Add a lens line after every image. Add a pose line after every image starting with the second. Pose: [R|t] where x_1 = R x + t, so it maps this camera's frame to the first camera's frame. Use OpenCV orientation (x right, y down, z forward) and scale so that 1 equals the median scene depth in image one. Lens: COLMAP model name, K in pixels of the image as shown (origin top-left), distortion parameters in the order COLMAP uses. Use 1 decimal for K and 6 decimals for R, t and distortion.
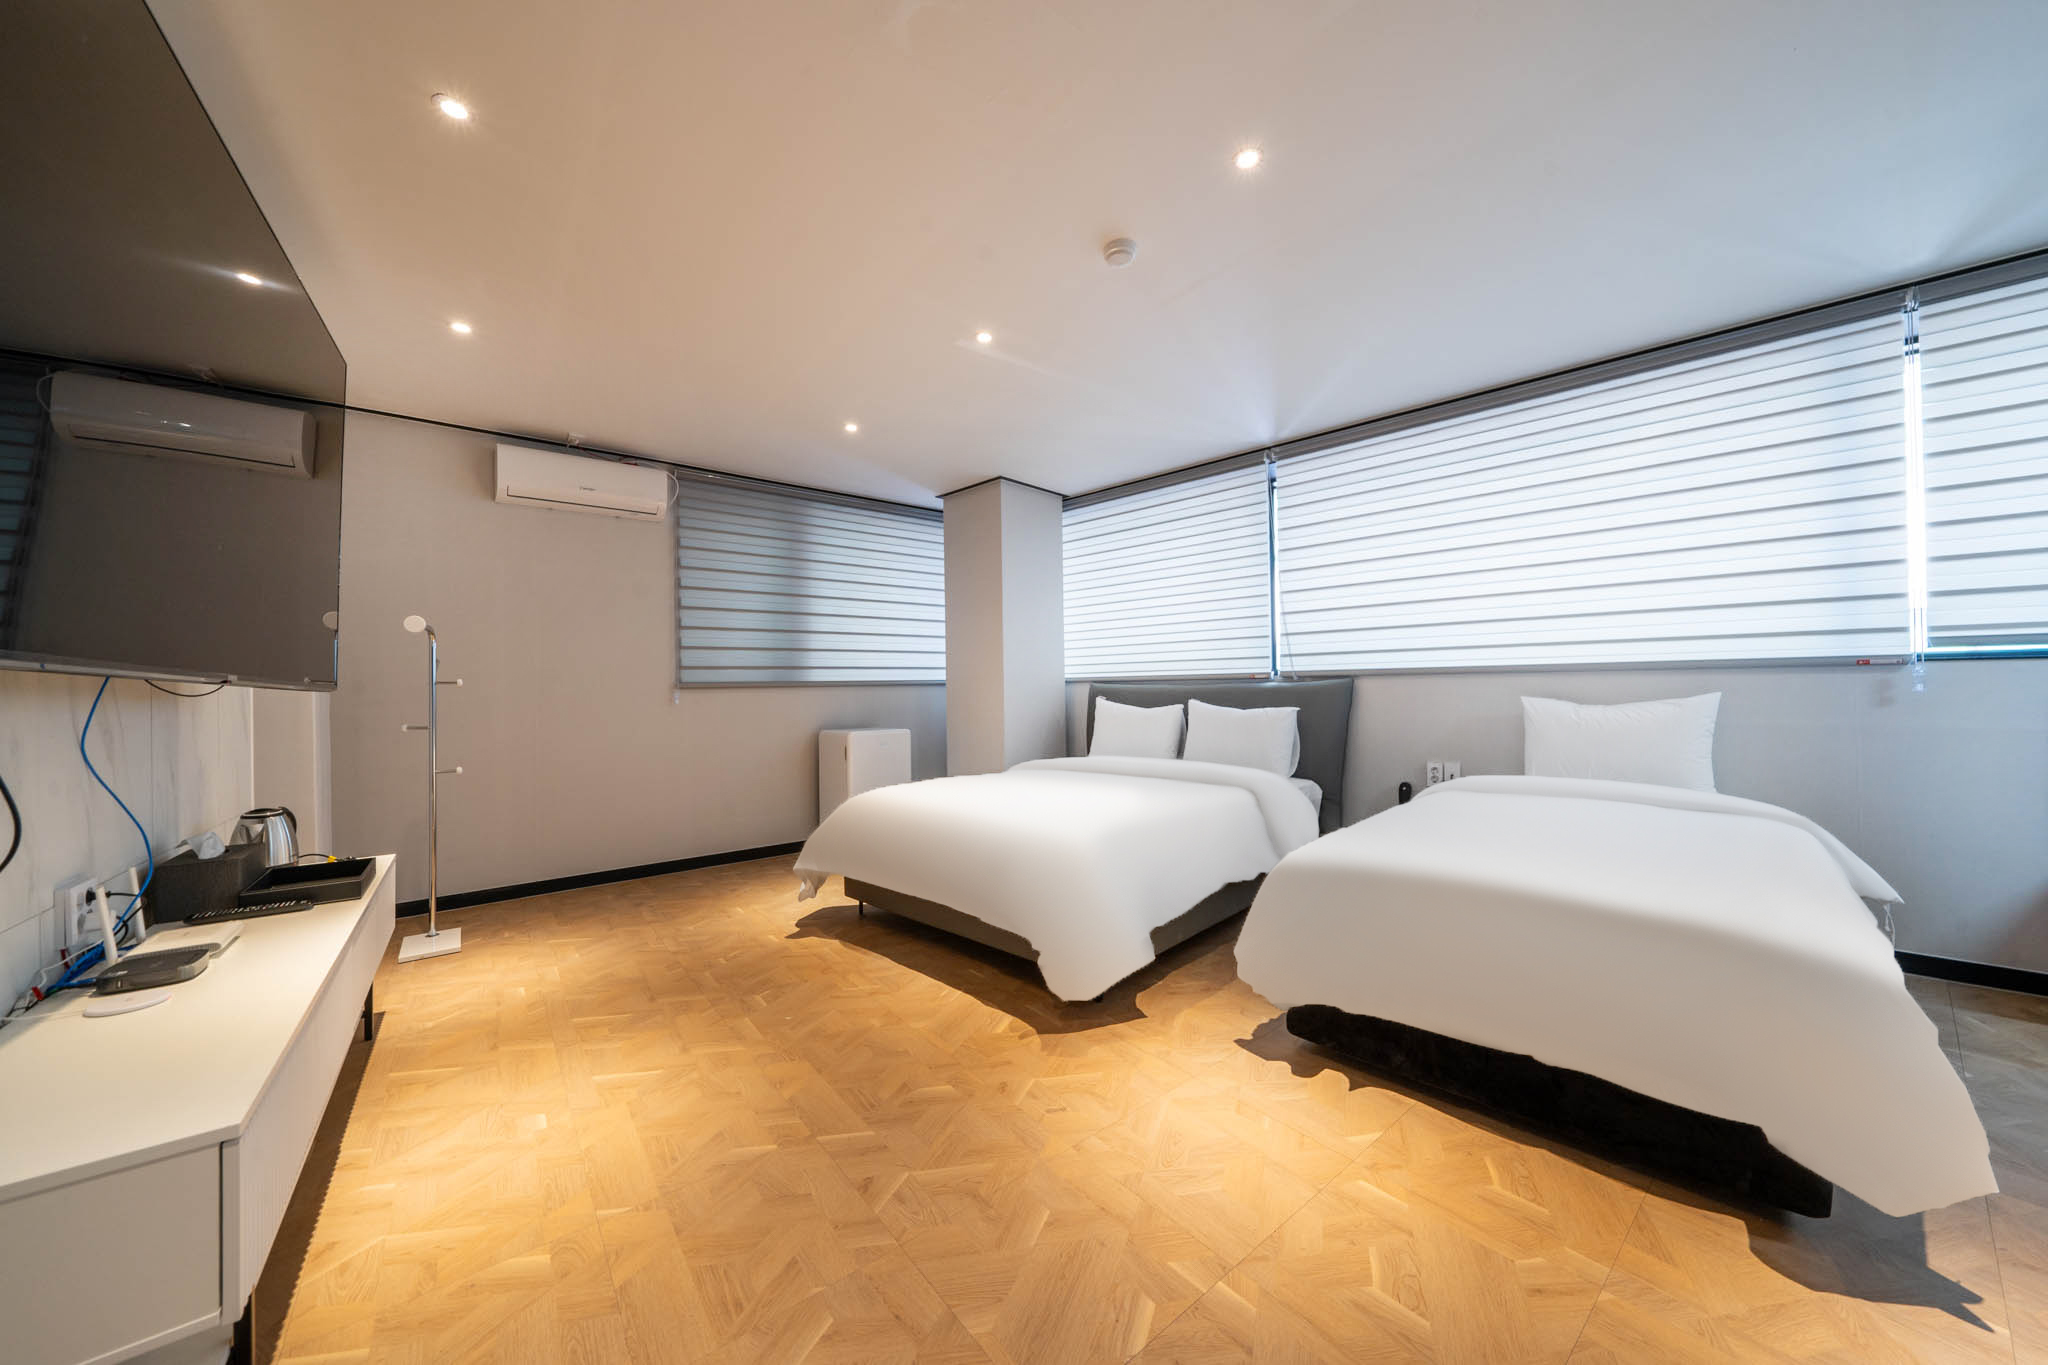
lens RADIAL K [[701.1, 0, 1032.5], [0, 701.1, 685.2], [0, 0, 1]] dist [-0.007019, 0.000295]
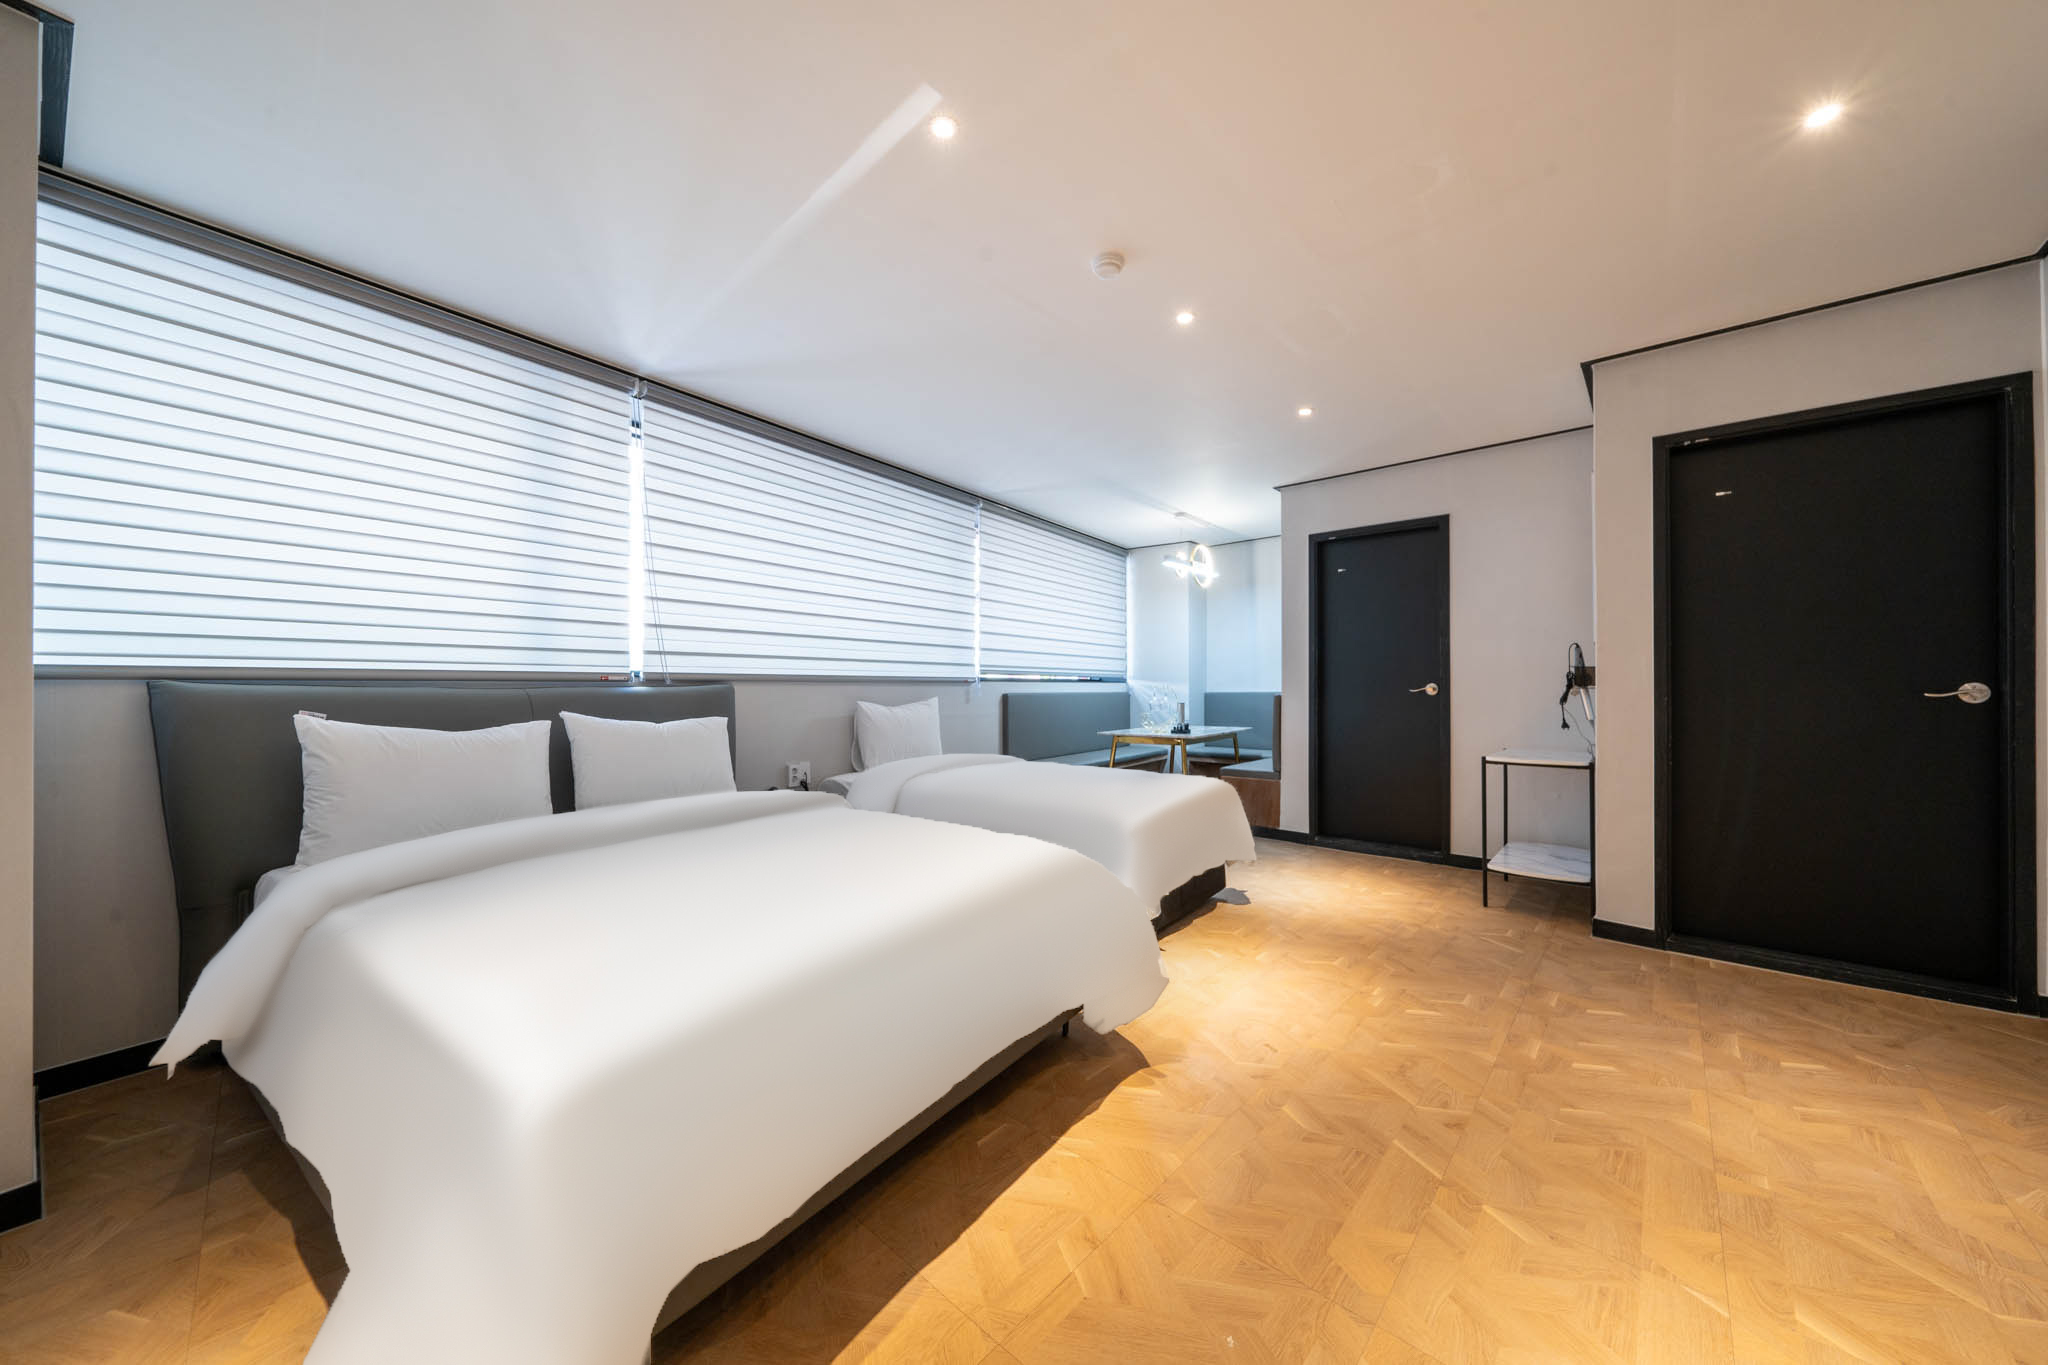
lens RADIAL K [[701.1, 0, 1036.6], [0, 701.1, 687.3], [0, 0, 1]] dist [-0.007019, 0.000295]
pose [[-0.158921, 0.015405, 0.987171, -0.988189], [0.002834, 0.999881, -0.015147, 0.019519], [-0.987287, 0.000391, -0.158946, 1.454745]]
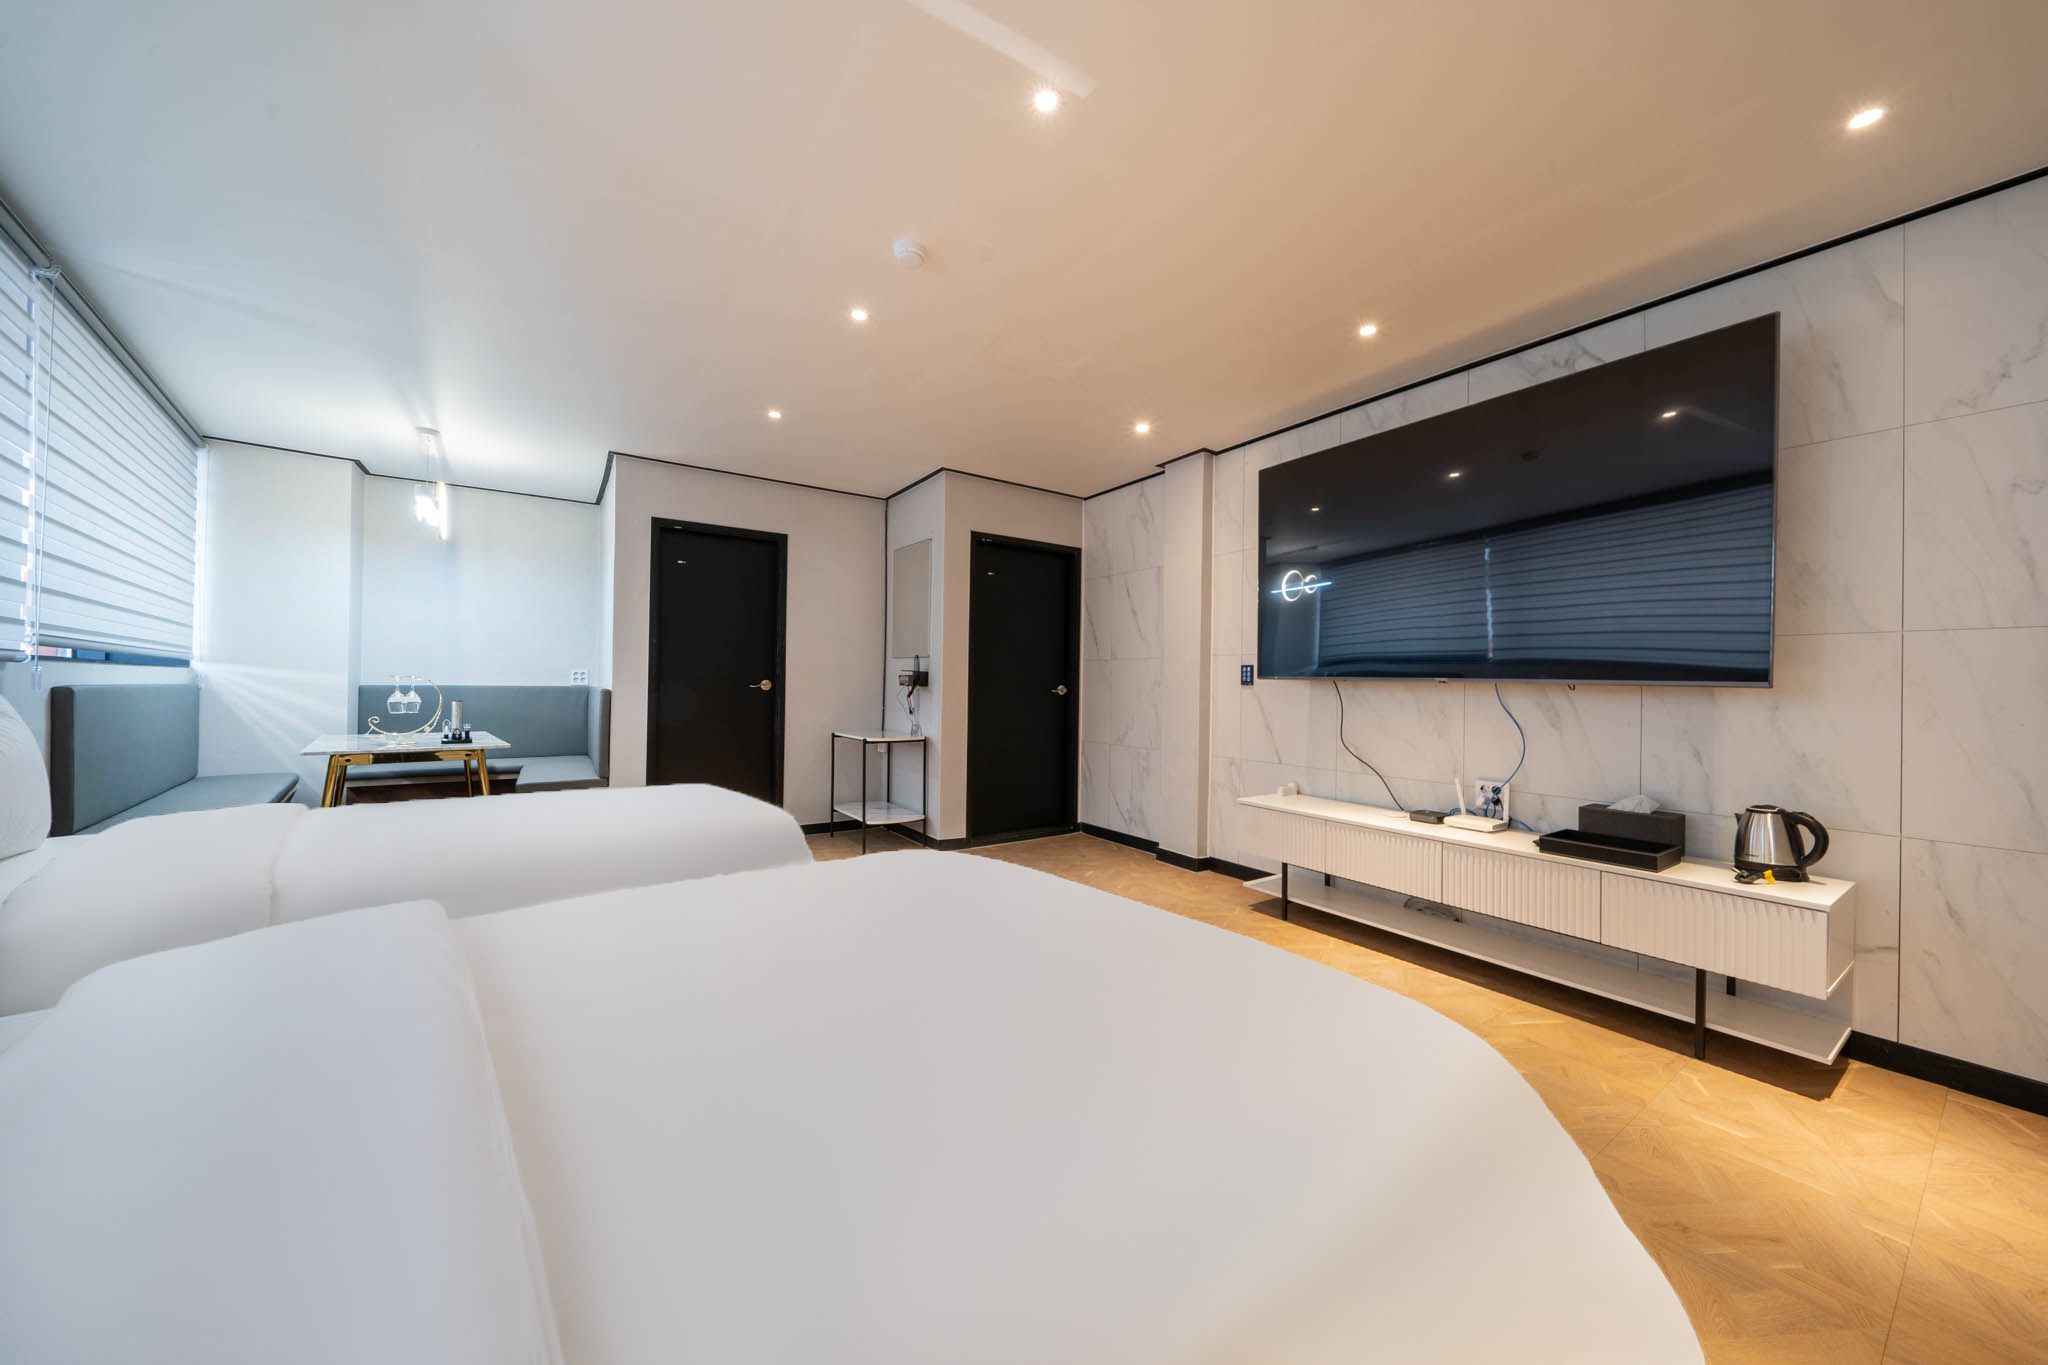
lens RADIAL K [[701.1, 0, 1044.7], [0, 701.1, 687.5], [0, 0, 1]] dist [-0.007019, 0.000295]
pose [[-0.997983, 0.003102, 0.063410, -0.153107], [0.002992, 0.999994, -0.001833, 0.010420], [-0.063415, -0.001639, -0.997986, 2.284733]]
